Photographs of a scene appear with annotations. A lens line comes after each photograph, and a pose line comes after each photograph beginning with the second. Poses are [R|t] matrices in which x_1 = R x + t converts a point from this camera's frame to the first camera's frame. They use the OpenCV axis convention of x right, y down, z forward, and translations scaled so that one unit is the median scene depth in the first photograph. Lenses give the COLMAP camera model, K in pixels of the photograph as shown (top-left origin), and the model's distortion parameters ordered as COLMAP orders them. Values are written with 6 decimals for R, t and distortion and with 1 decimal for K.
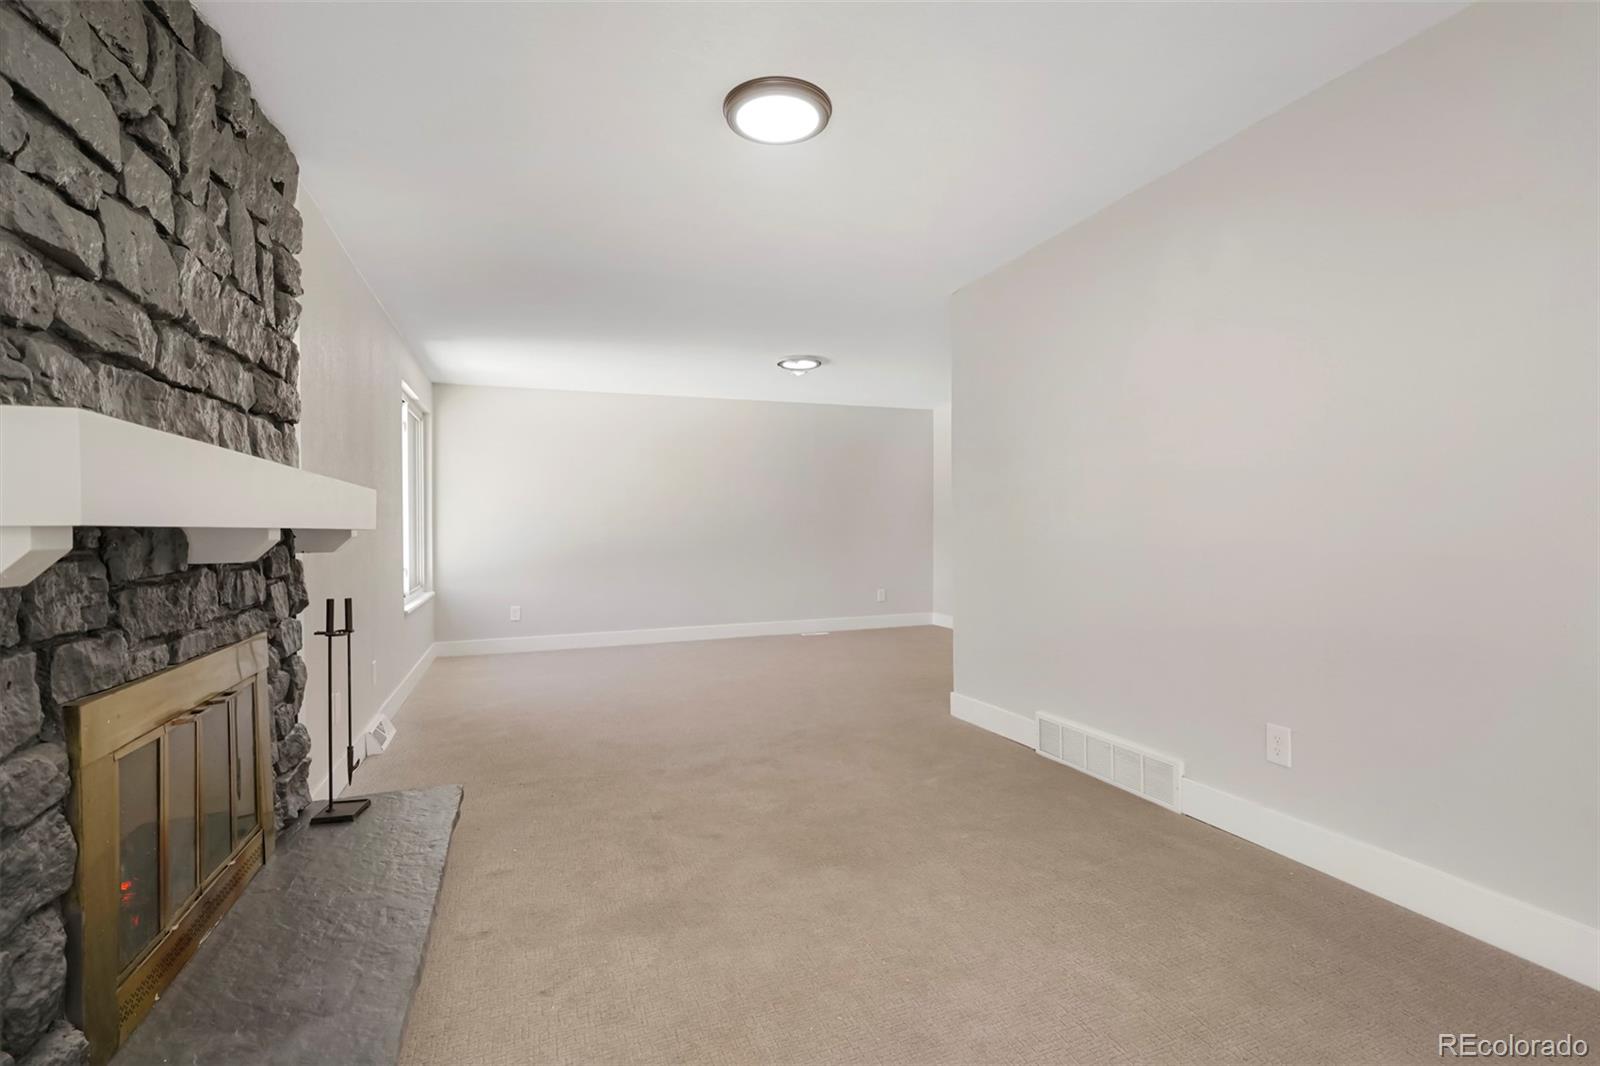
lens RADIAL K [[738.6, 0, 808.5], [0, 738.6, 526.6], [0, 0, 1]] dist [-0.005053, 0.004495]
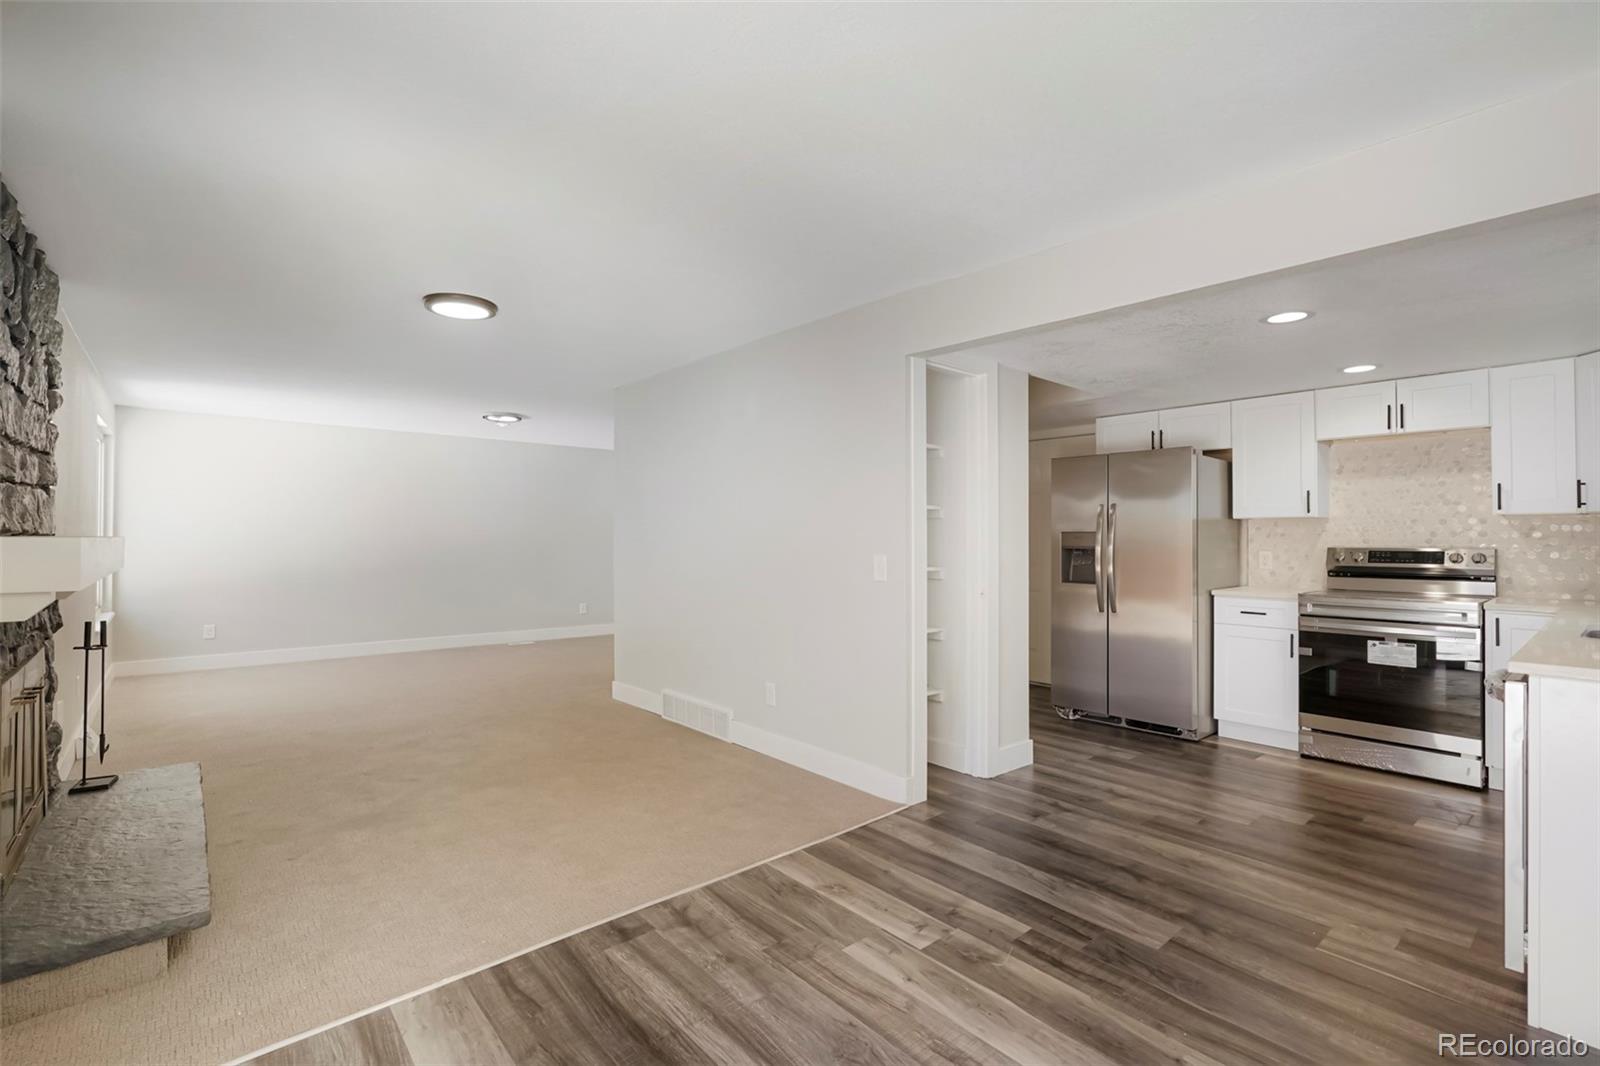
lens RADIAL K [[738.6, 0, 790.7], [0, 738.6, 544.3], [0, 0, 1]] dist [-0.005053, 0.004495]
pose [[0.947134, 0.013670, 0.320547, 0.108436], [-0.016914, 0.999830, 0.007338, -0.067798], [-0.320393, -0.012372, 0.947204, -0.620377]]
